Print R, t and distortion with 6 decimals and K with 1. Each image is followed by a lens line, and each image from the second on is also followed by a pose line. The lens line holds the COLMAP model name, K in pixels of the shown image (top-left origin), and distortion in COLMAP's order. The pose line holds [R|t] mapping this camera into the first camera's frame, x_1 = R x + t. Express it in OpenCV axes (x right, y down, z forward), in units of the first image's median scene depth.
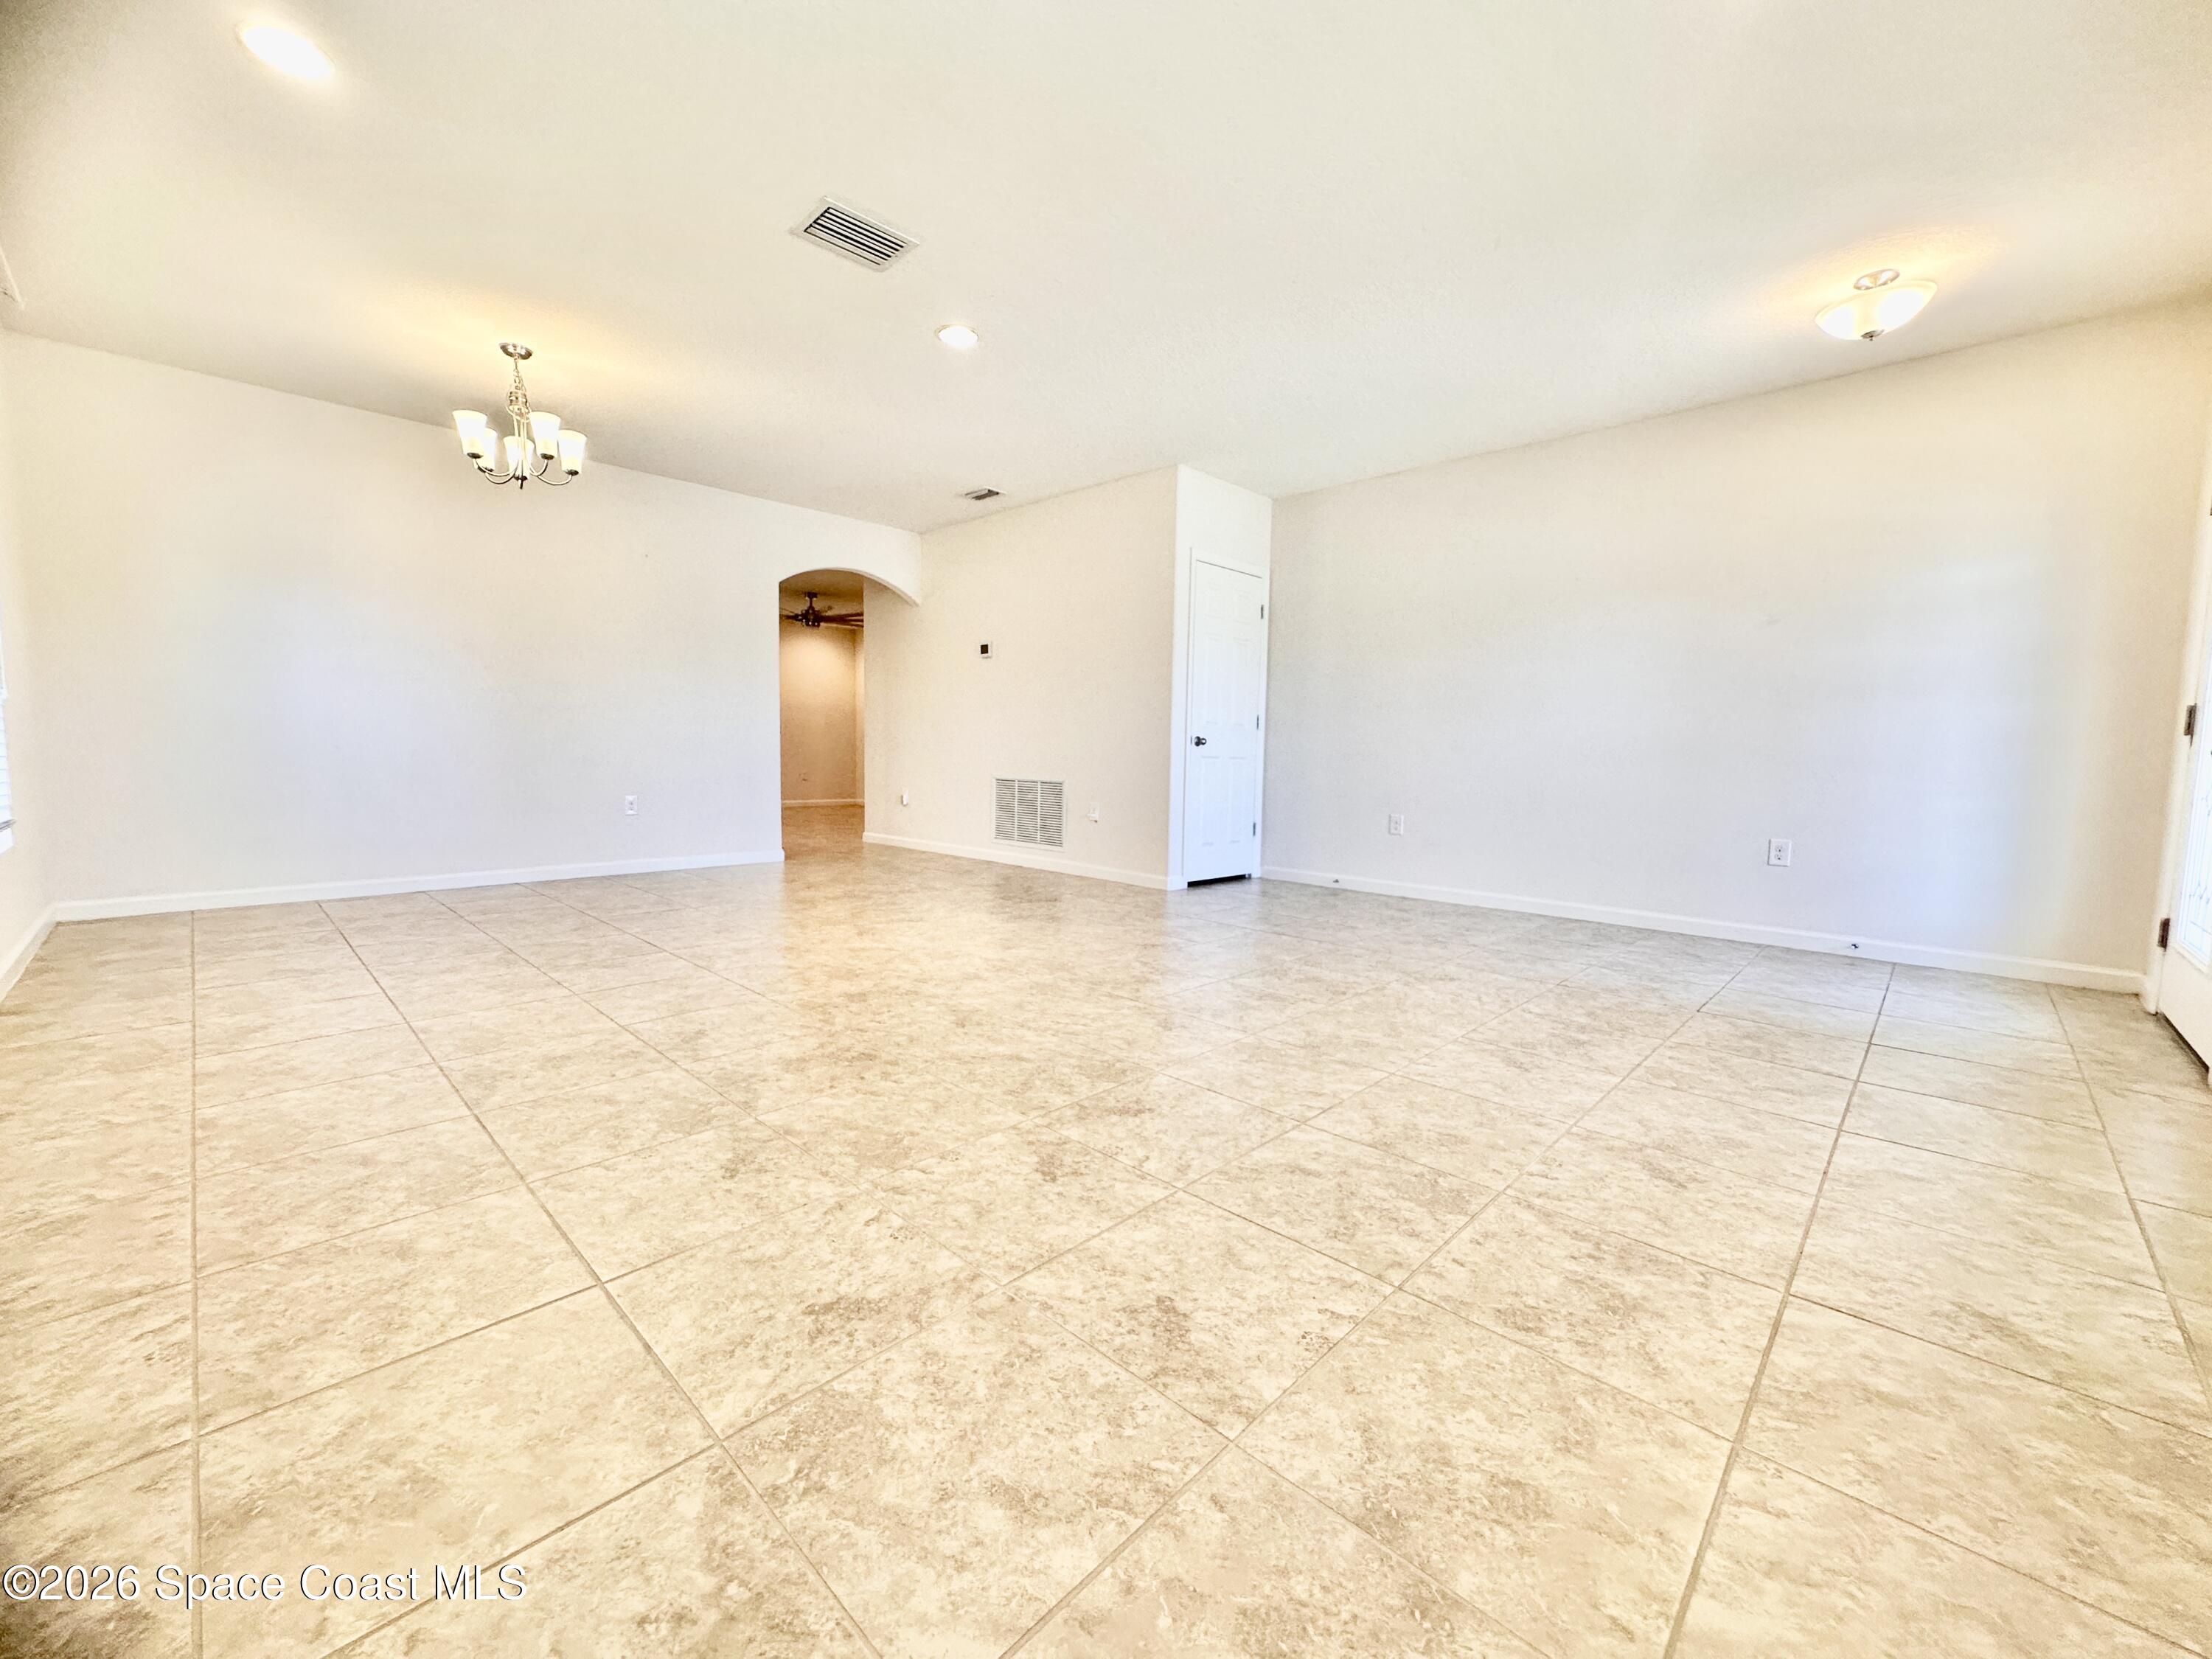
lens RADIAL K [[881.2, 0, 1113.6], [0, 881.2, 826.4], [0, 0, 1]] dist [-0.001578, 0.000163]
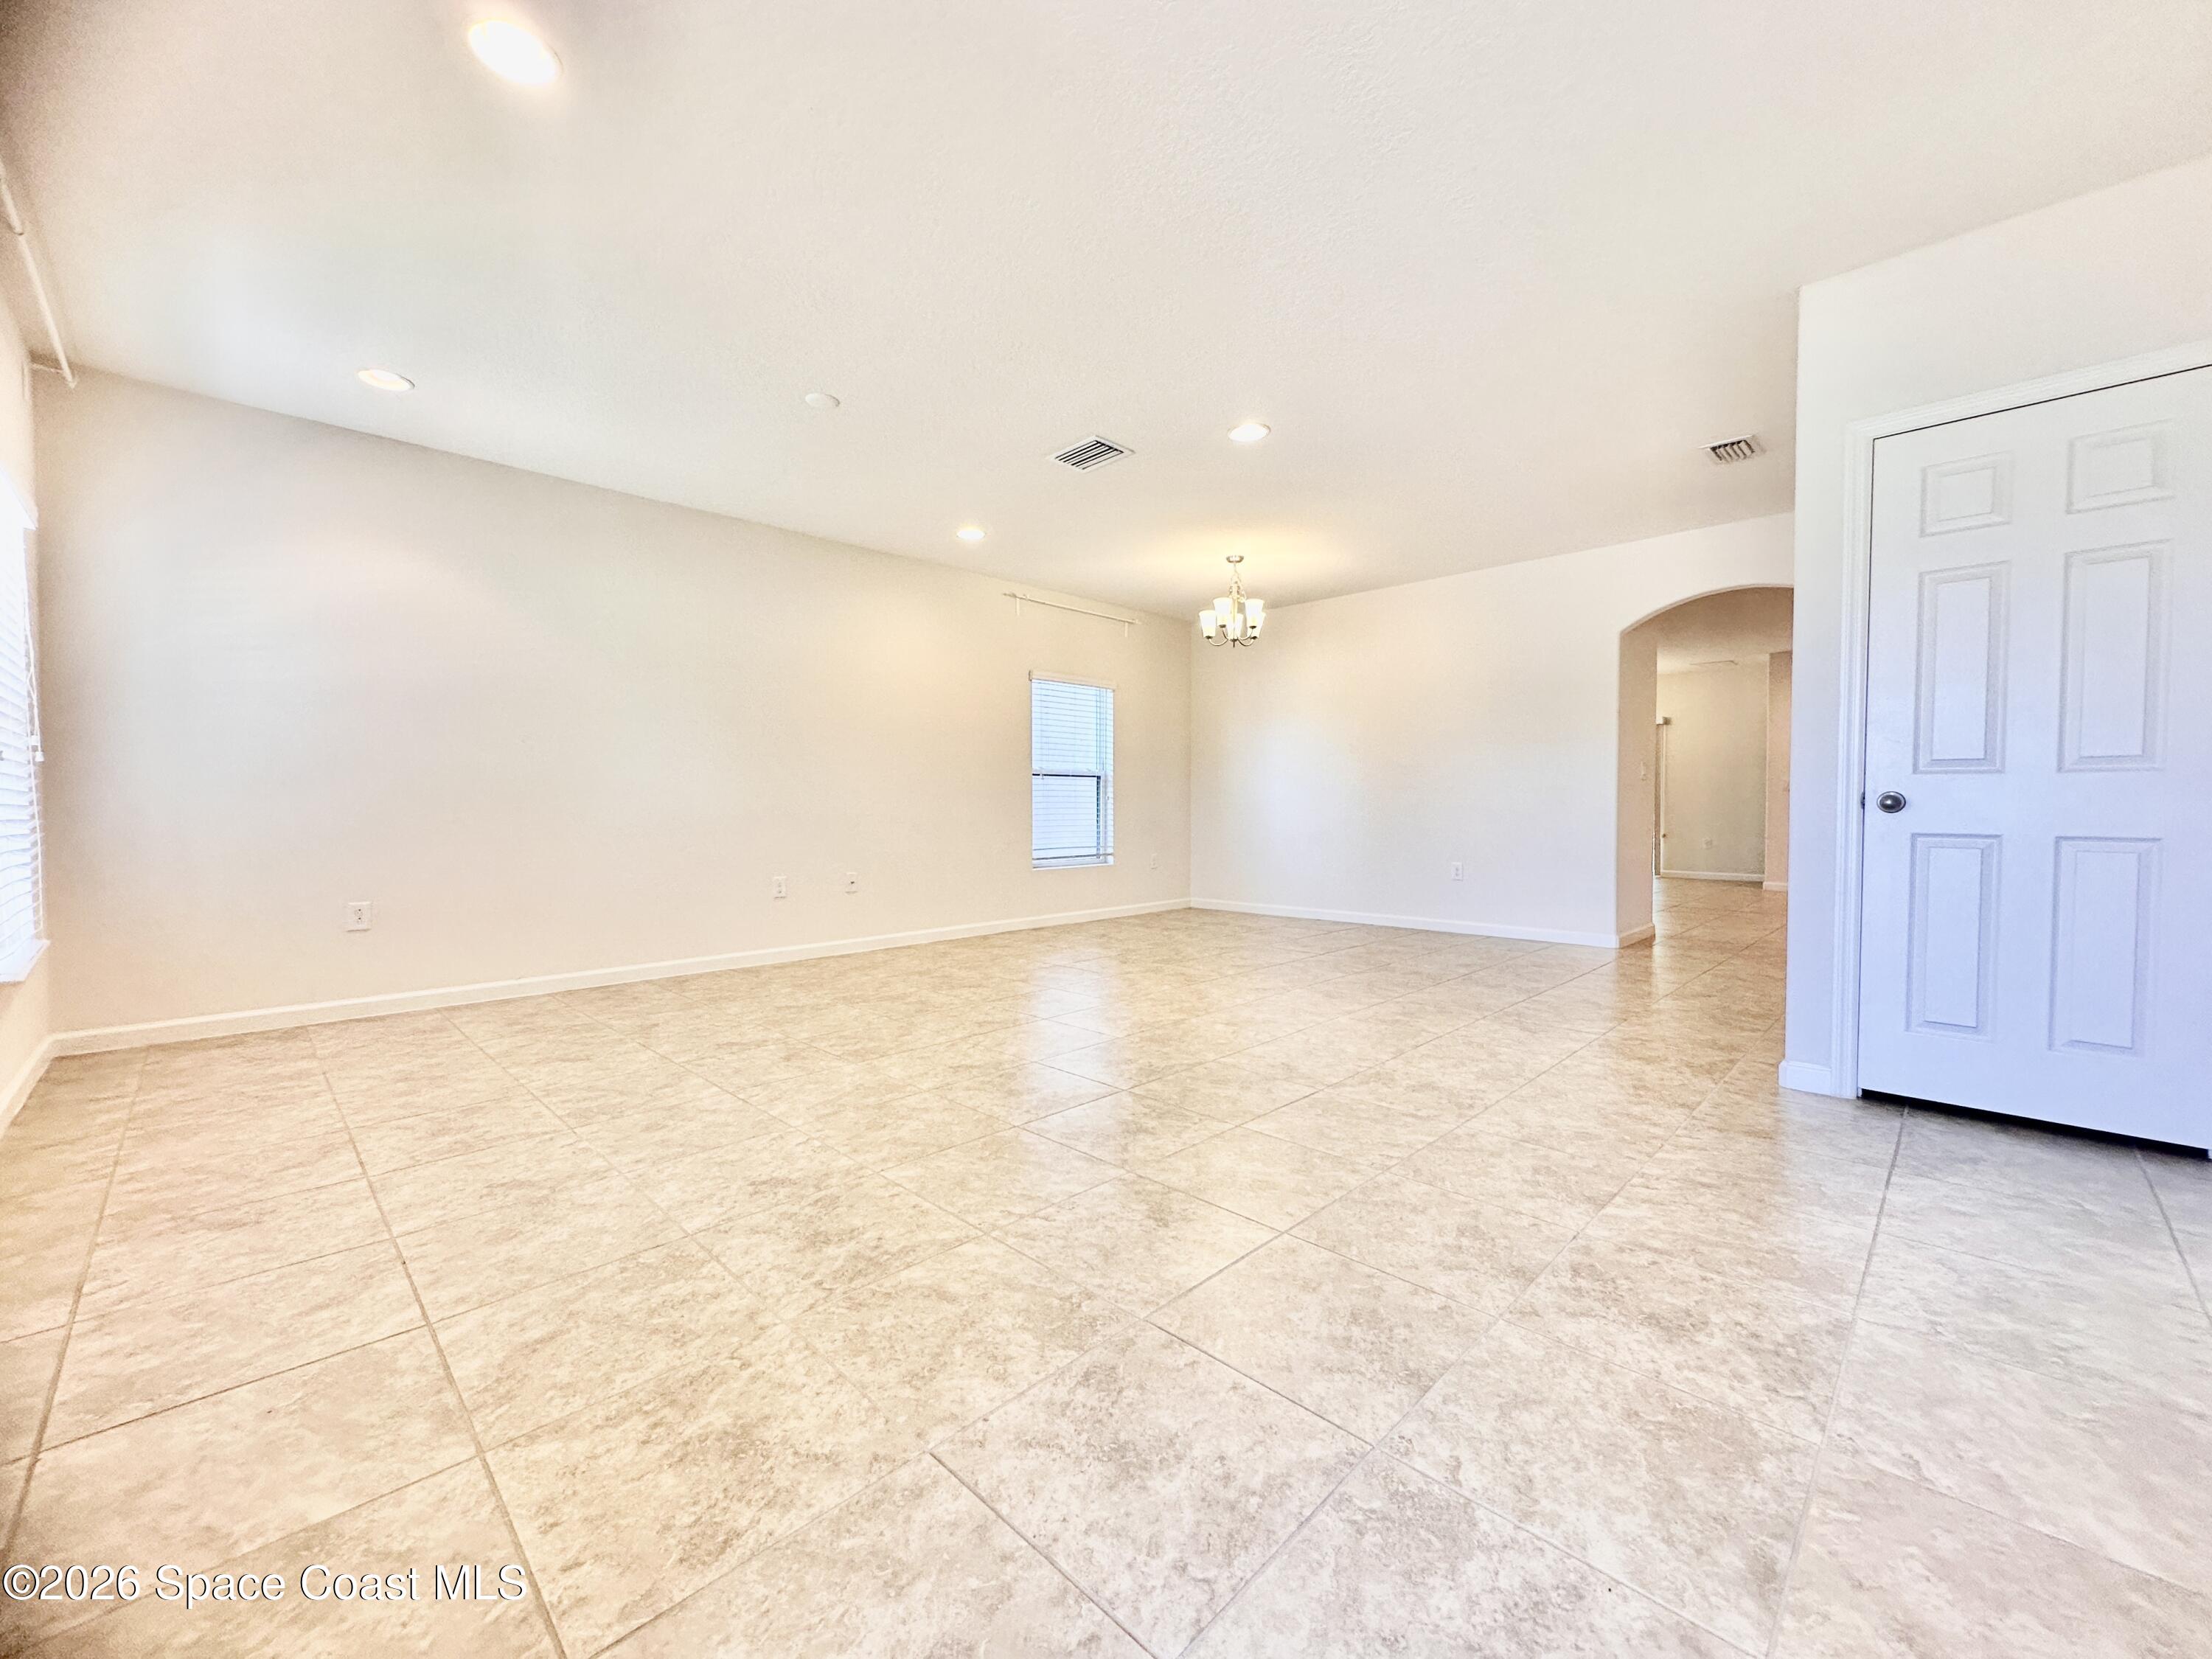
lens RADIAL K [[881.2, 0, 1108.4], [0, 881.2, 841.7], [0, 0, 1]] dist [-0.001578, 0.000163]
pose [[-0.012854, 0.020887, -0.999699, 1.904341], [-0.082812, 0.996325, 0.021882, -0.165718], [0.996482, 0.083068, -0.011077, 1.891179]]
